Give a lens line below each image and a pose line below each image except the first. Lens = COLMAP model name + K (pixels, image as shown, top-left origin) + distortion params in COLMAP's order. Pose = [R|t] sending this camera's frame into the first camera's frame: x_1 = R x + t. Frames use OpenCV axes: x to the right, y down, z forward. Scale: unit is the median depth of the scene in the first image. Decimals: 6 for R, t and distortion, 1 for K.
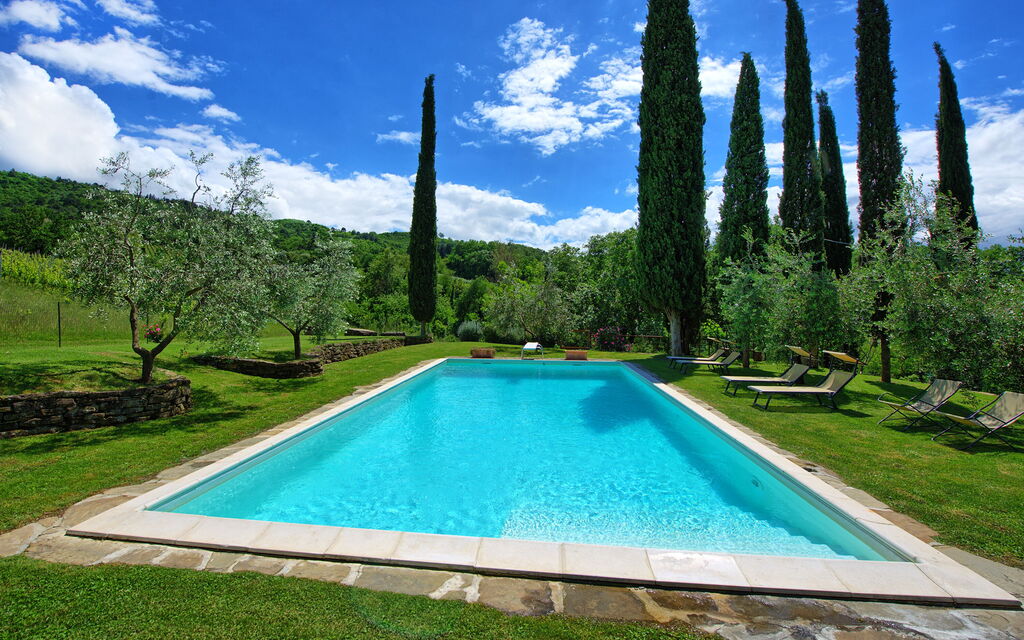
lens RADIAL K [[429.5, 0, 473.8], [0, 429.5, 296.4], [0, 0, 1]] dist [-0.017000, -0.000382]
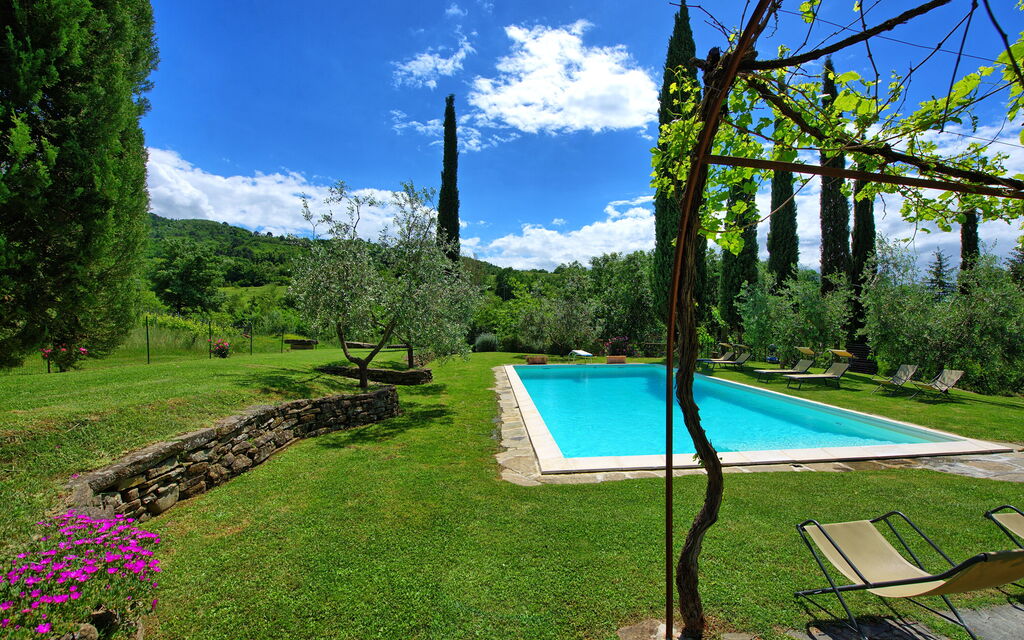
lens RADIAL K [[428.8, 0, 513.4], [0, 428.8, 326.5], [0, 0, 1]] dist [-0.008658, -0.000353]
pose [[0.970771, -0.006376, 0.239923, -0.296621], [-0.003579, 0.999151, 0.041034, -0.003918], [-0.239981, -0.040693, 0.969924, -0.088521]]
